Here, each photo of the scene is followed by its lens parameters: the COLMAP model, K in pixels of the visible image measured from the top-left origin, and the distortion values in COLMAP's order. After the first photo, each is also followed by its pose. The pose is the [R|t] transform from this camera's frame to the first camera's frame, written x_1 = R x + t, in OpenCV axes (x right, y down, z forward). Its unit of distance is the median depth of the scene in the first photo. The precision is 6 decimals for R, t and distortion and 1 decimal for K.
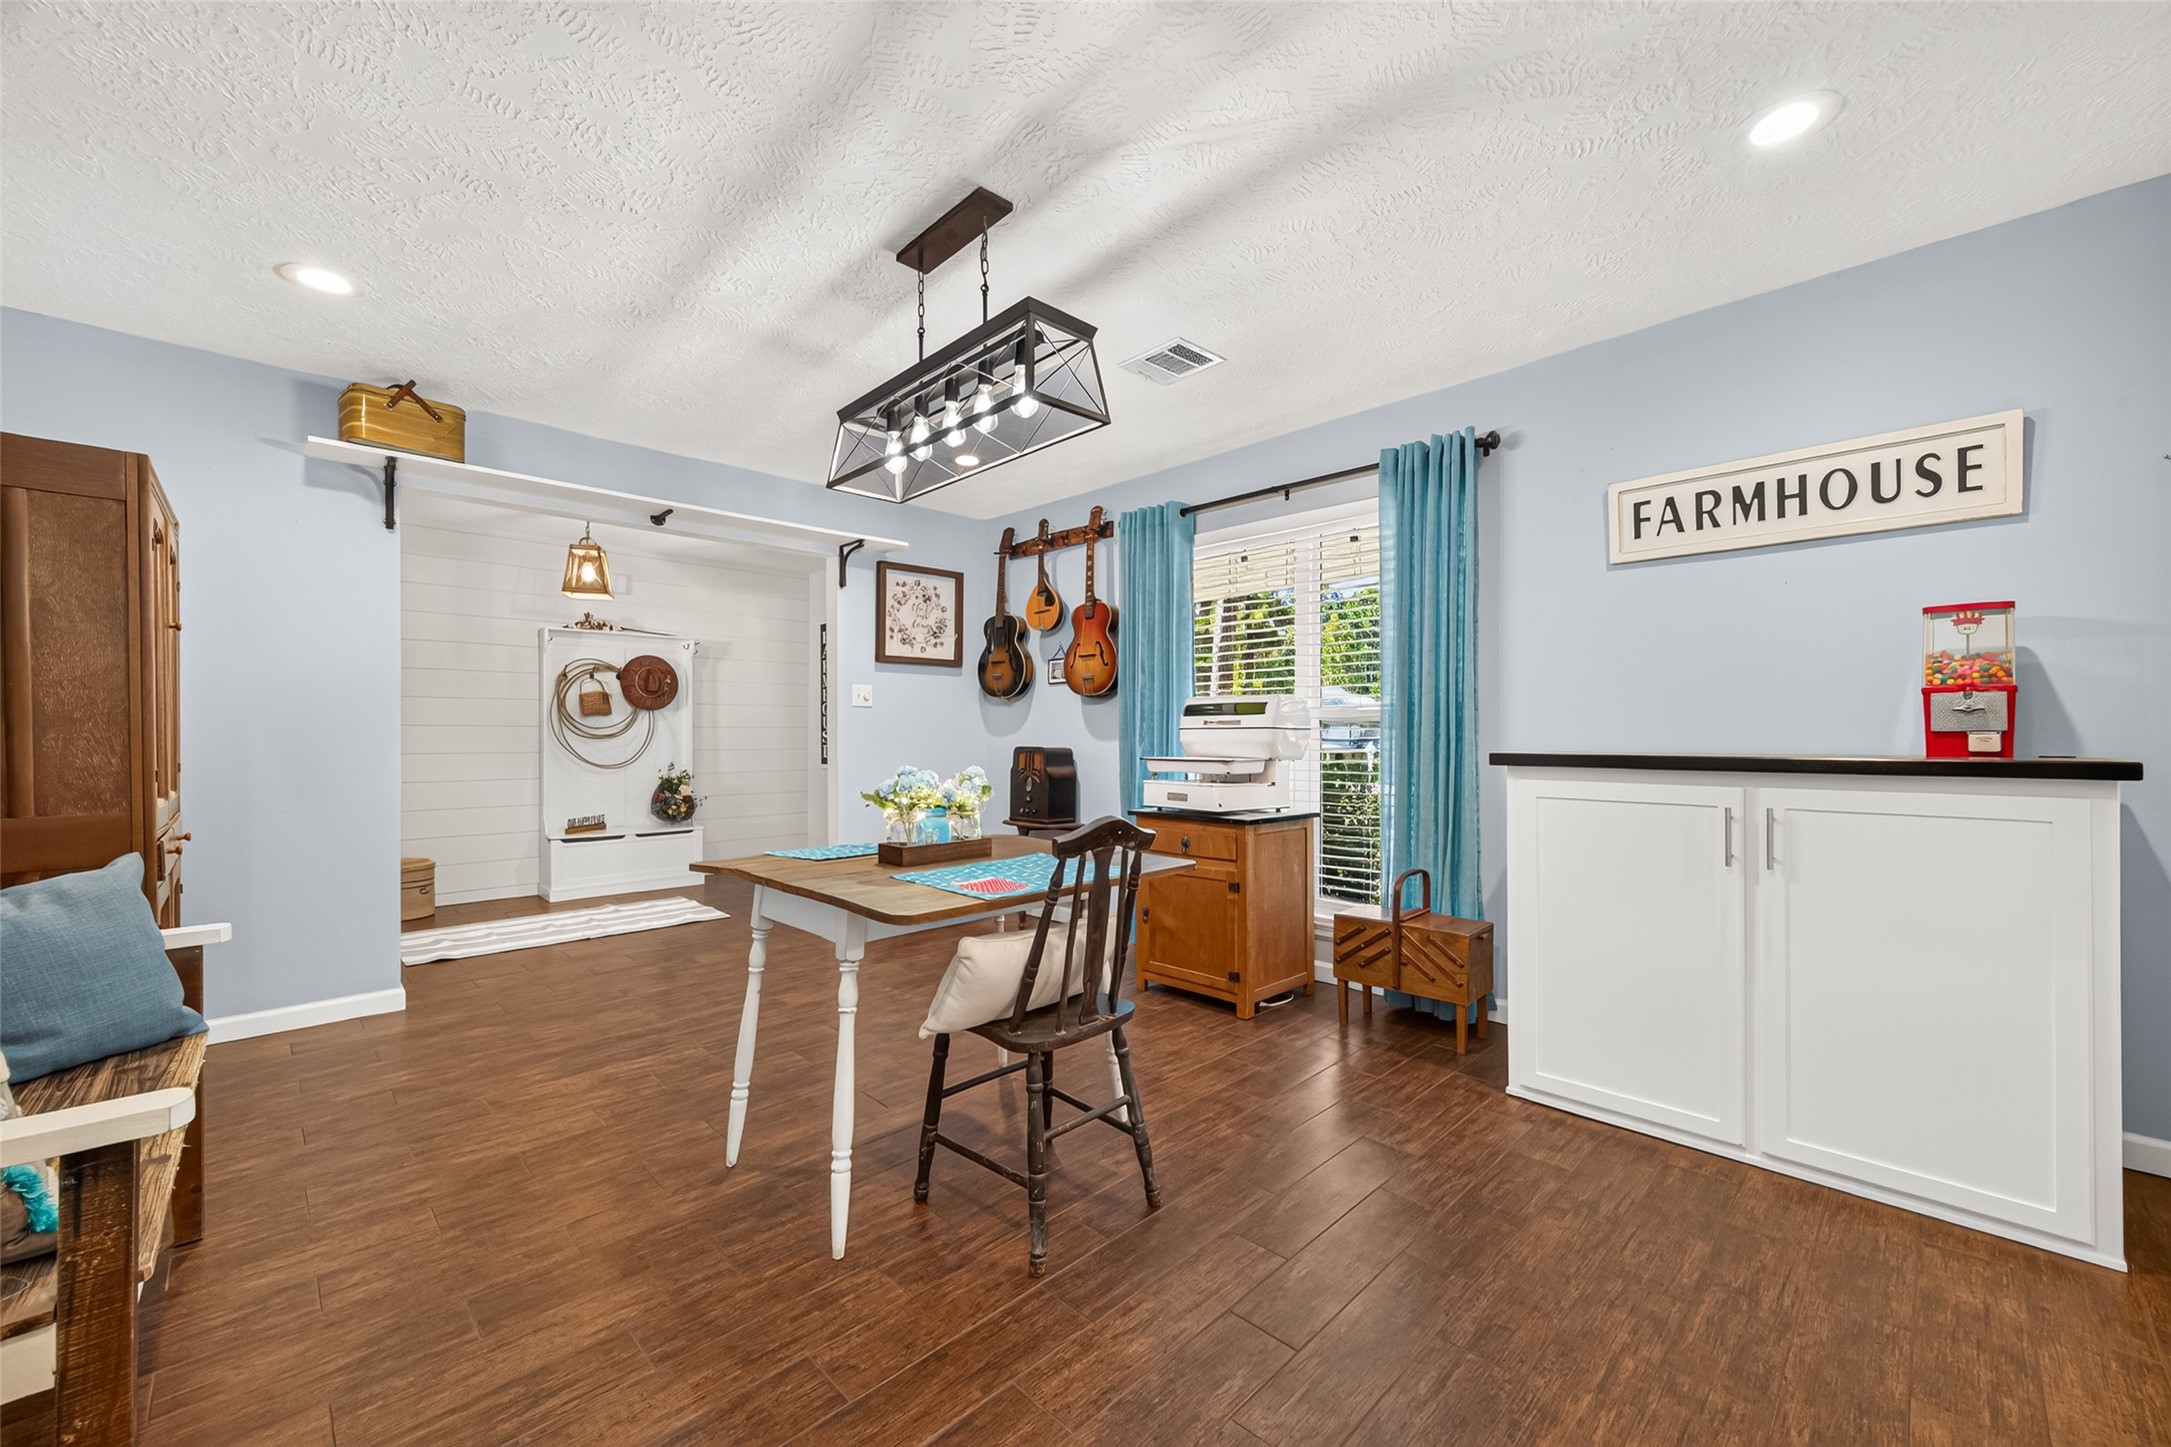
lens RADIAL K [[843.8, 0, 1083.0], [0, 843.8, 734.0], [0, 0, 1]] dist [0.008430, -0.000936]
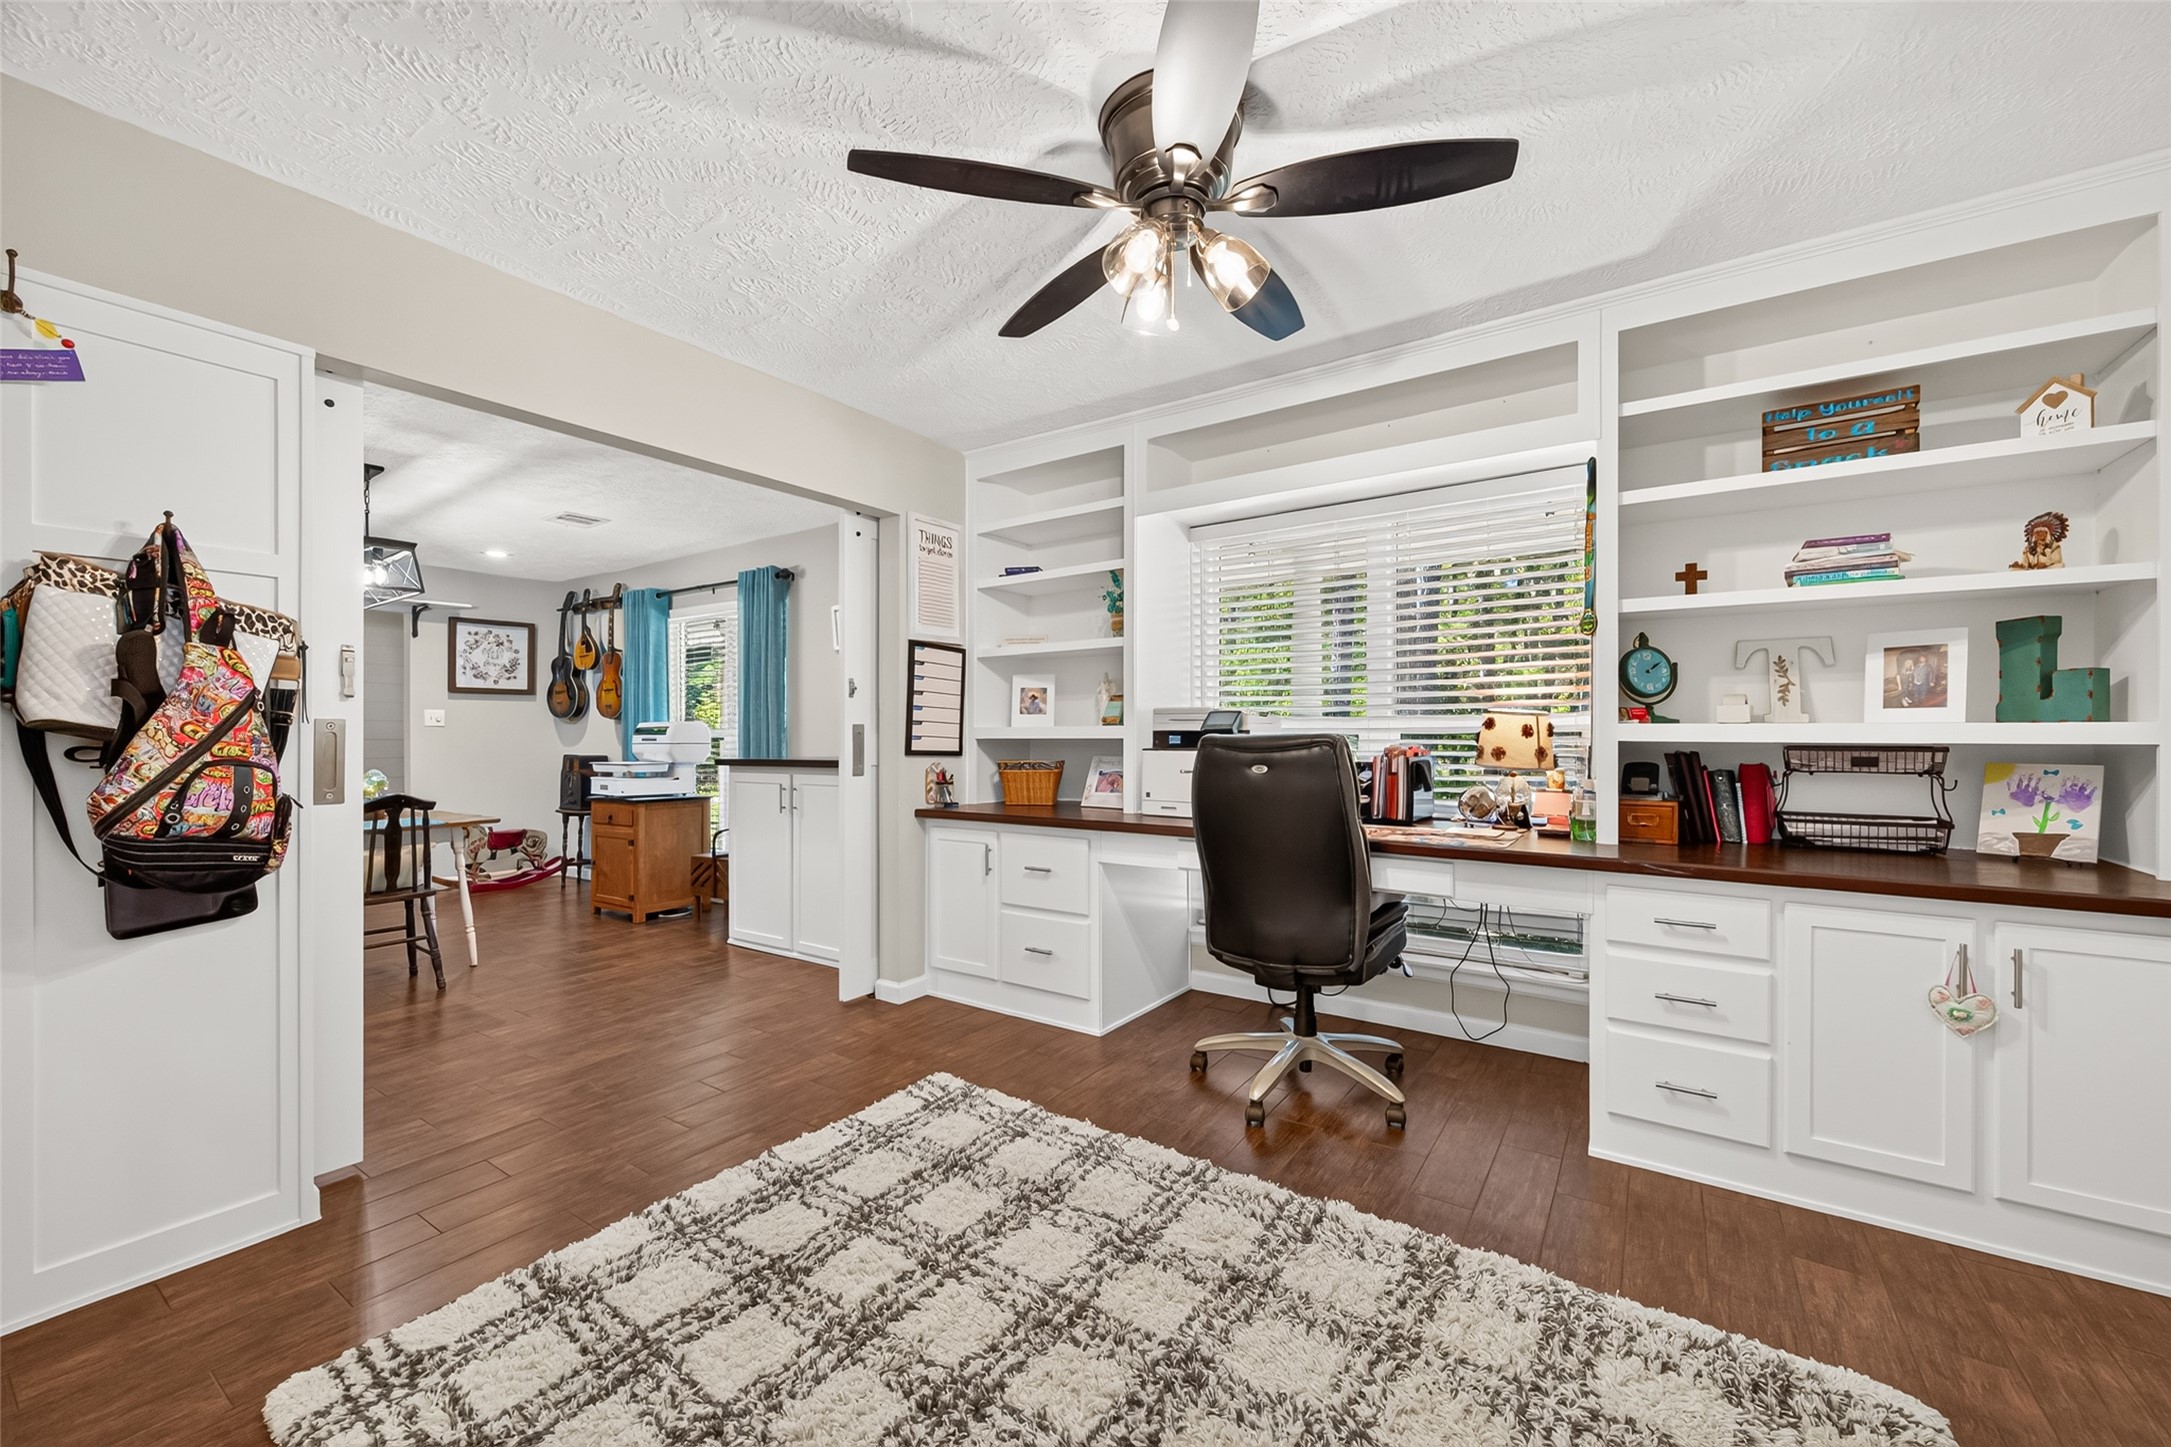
lens RADIAL K [[843.8, 0, 1094.5], [0, 843.8, 725.0], [0, 0, 1]] dist [0.008430, -0.000936]
pose [[0.978998, -0.005429, 0.203799, 0.560414], [0.007854, 0.999908, -0.011097, -0.013961], [-0.203720, 0.012464, 0.978950, -0.596384]]
